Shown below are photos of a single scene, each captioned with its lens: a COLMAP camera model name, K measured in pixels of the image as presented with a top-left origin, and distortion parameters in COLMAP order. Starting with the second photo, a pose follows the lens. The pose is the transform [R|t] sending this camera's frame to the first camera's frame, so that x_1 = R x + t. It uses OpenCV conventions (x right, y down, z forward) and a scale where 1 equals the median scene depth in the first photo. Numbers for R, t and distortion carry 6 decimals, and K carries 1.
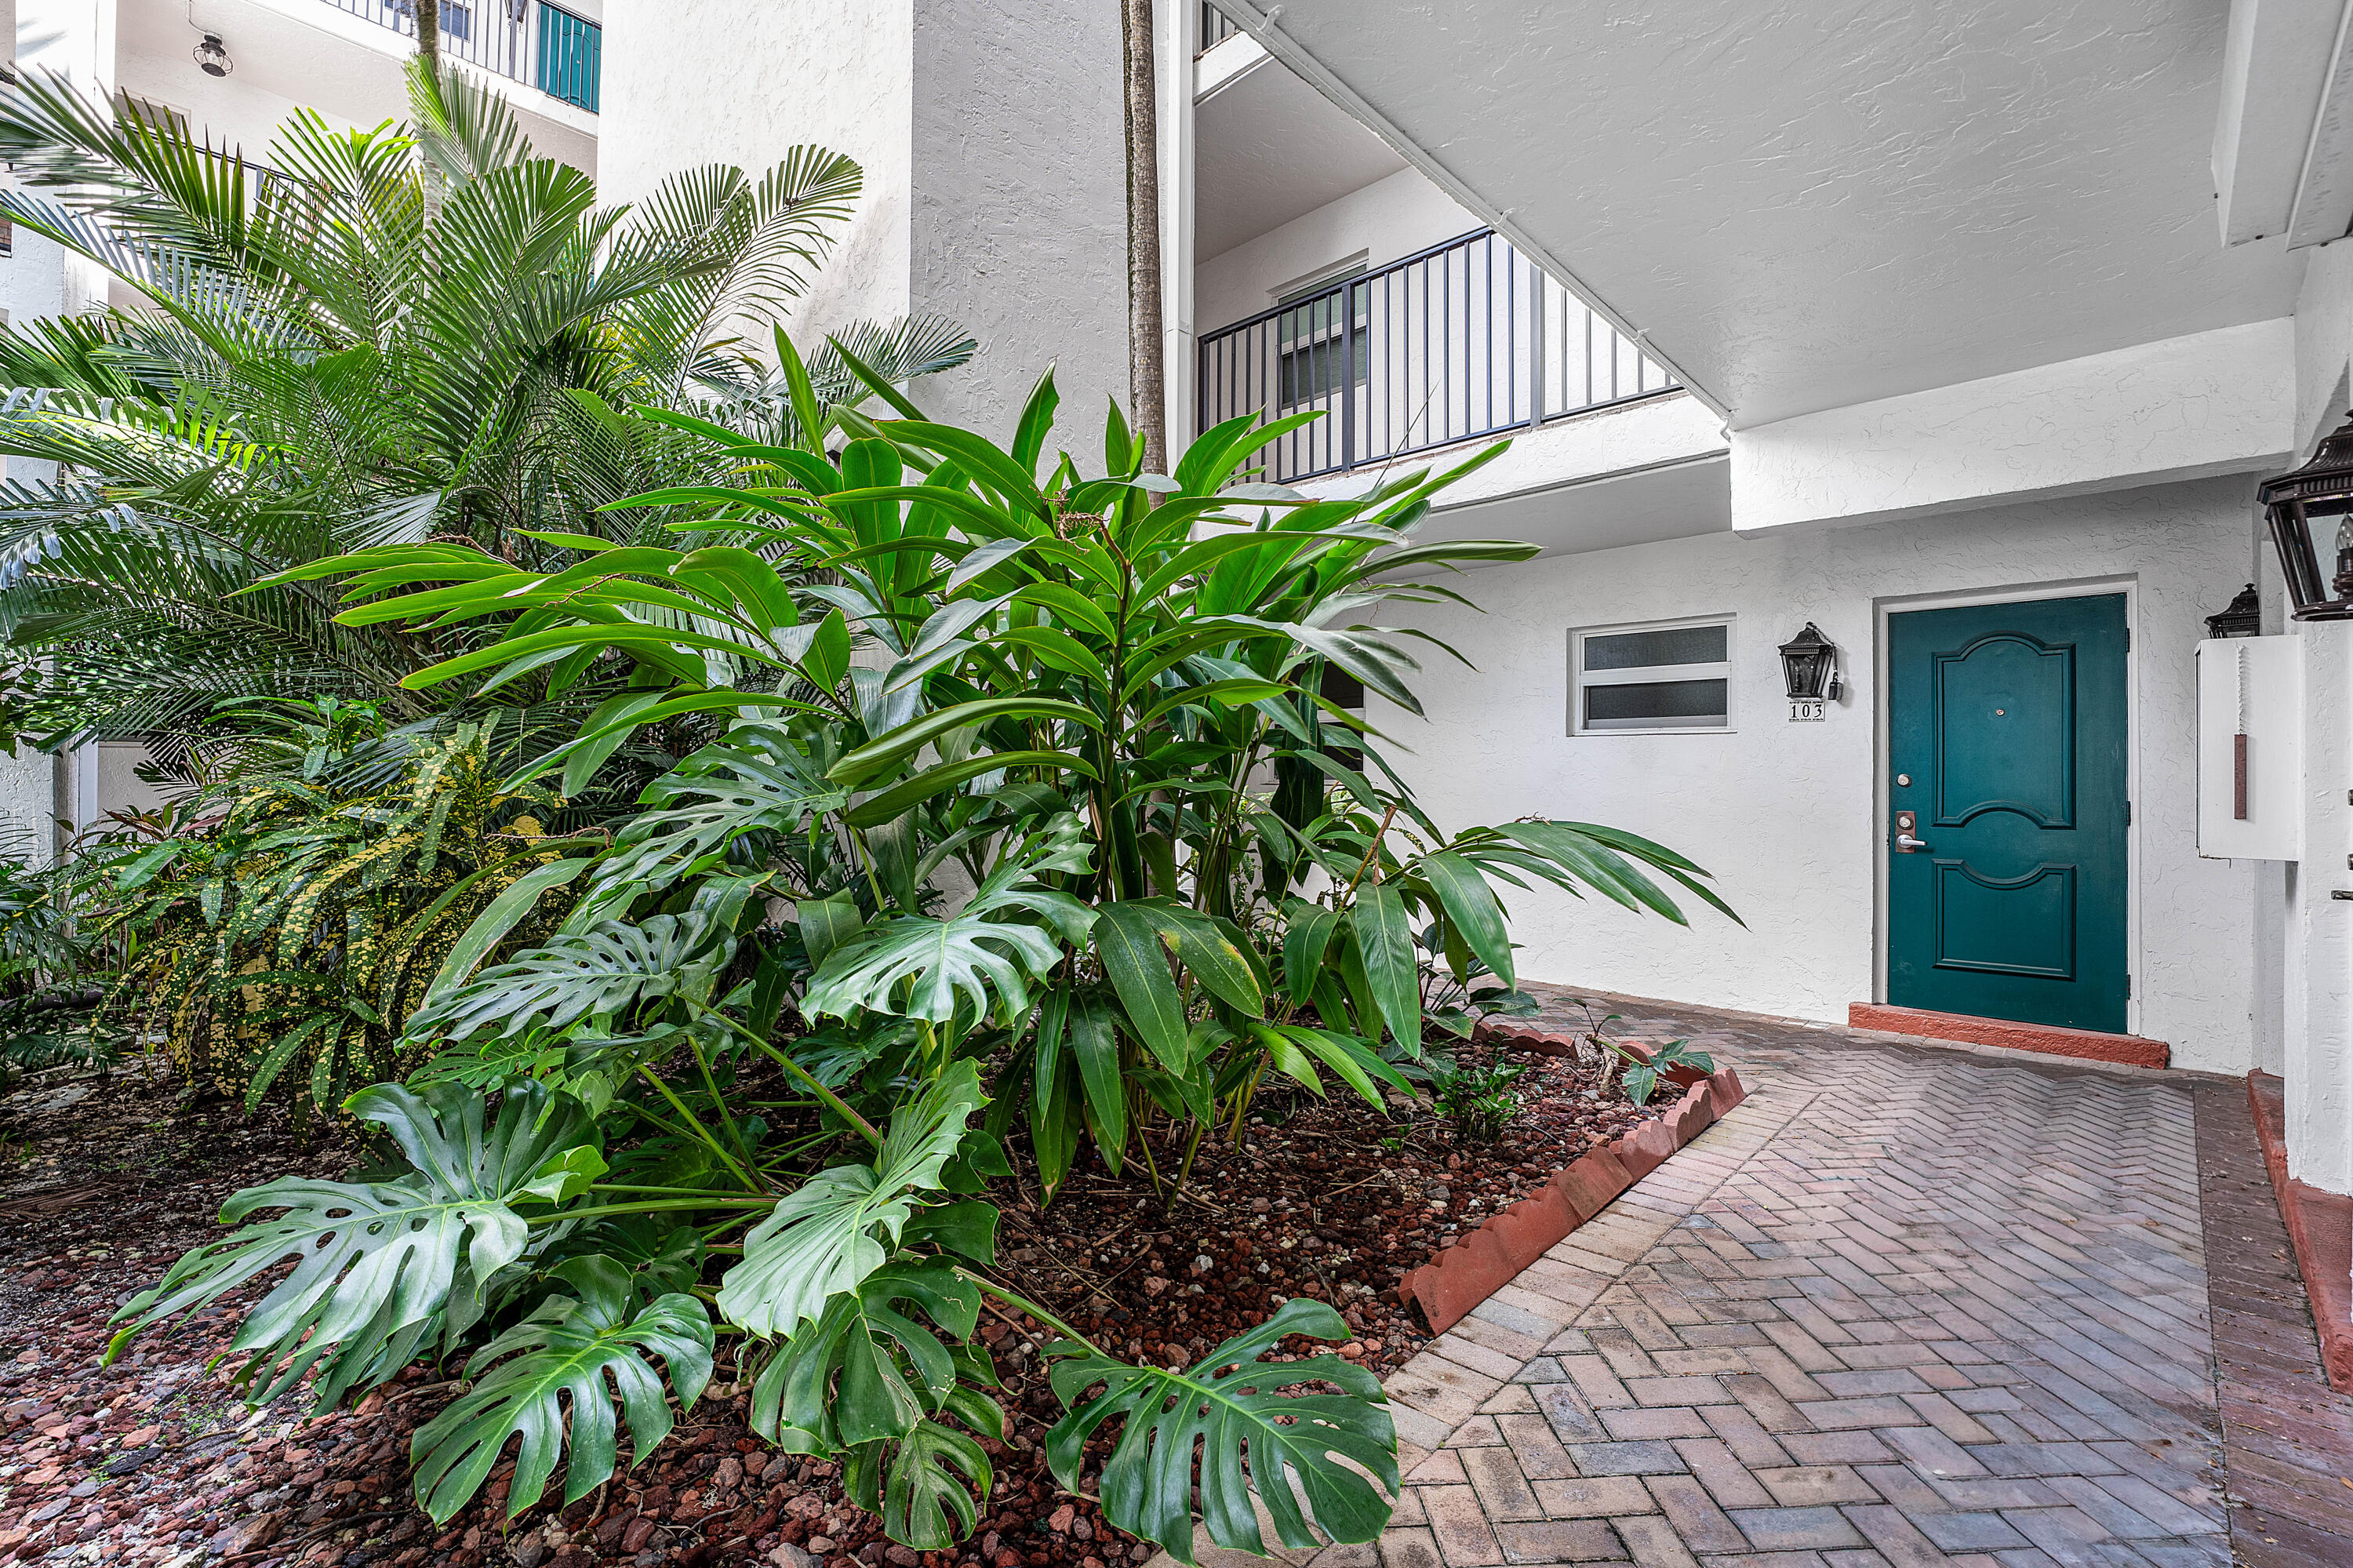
lens RADIAL K [[975.7, 0, 1175.4], [0, 975.7, 773.9], [0, 0, 1]] dist [-0.002855, -0.001612]
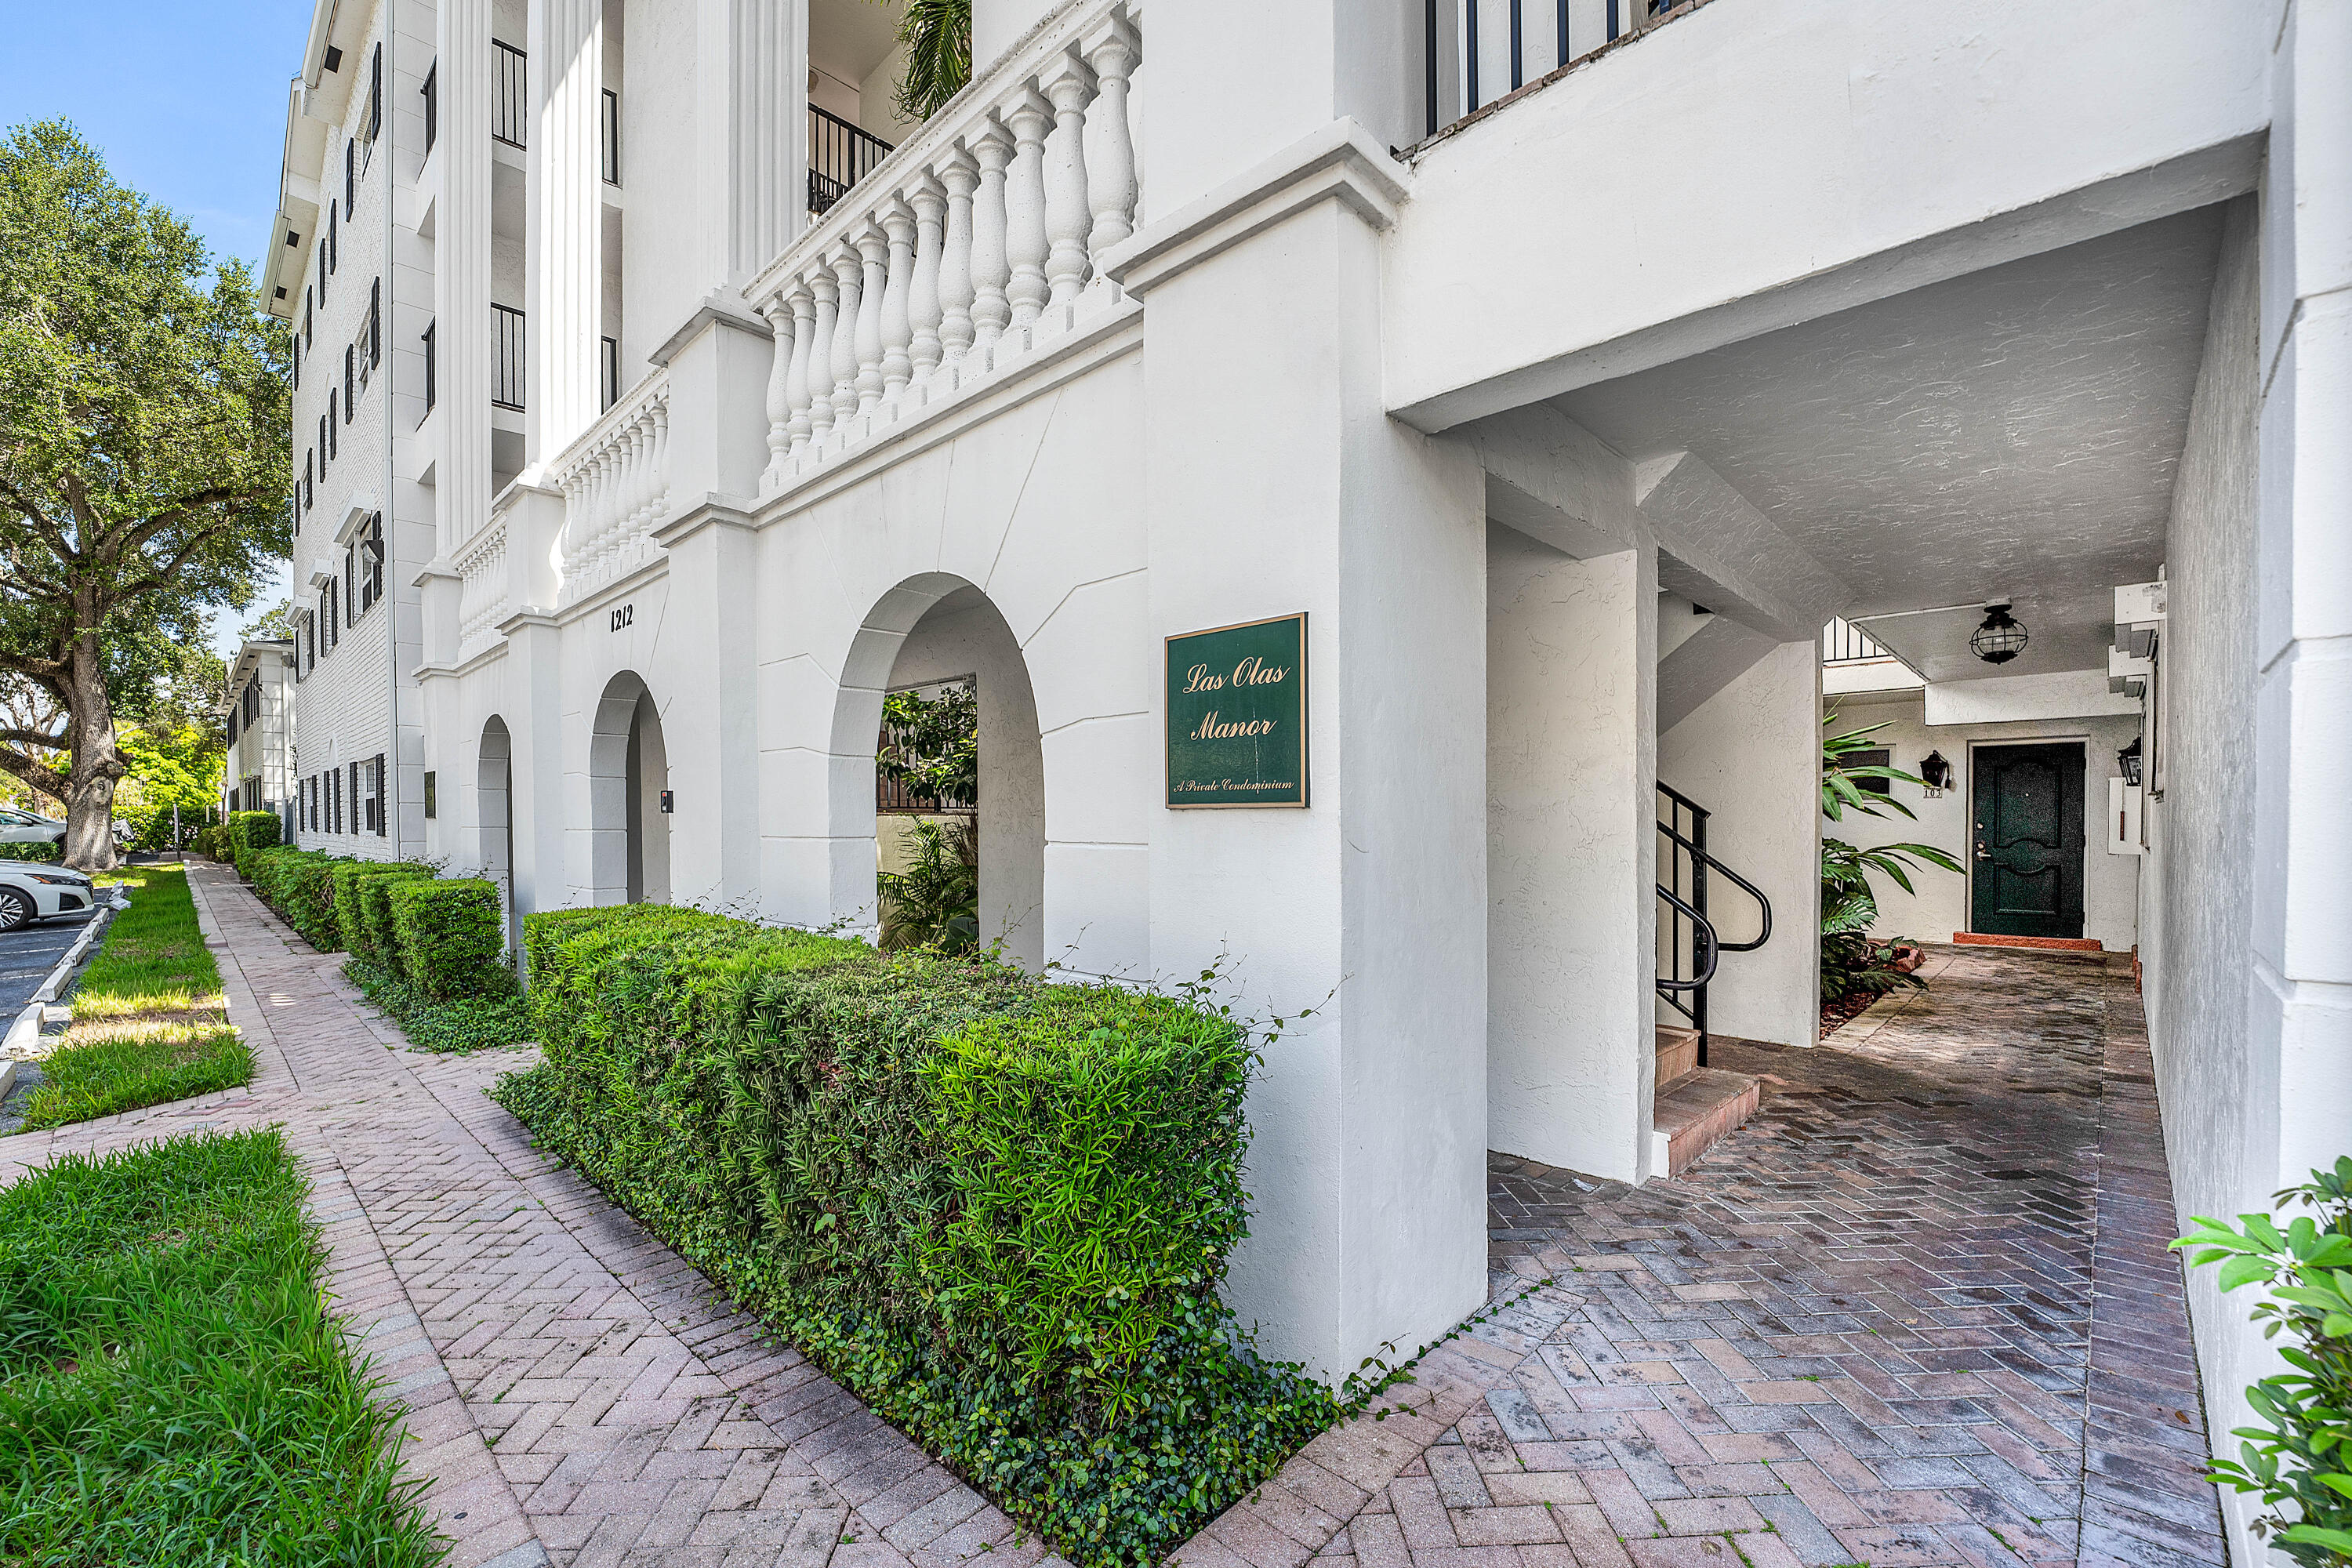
lens RADIAL K [[975.3, 0, 1176.7], [0, 975.3, 806.3], [0, 0, 1]] dist [-0.002855, -0.001612]
pose [[0.999572, 0.000865, 0.029241, -1.057210], [-0.000999, 0.999989, 0.004567, -0.044813], [-0.029236, -0.004594, 0.999562, -1.060653]]
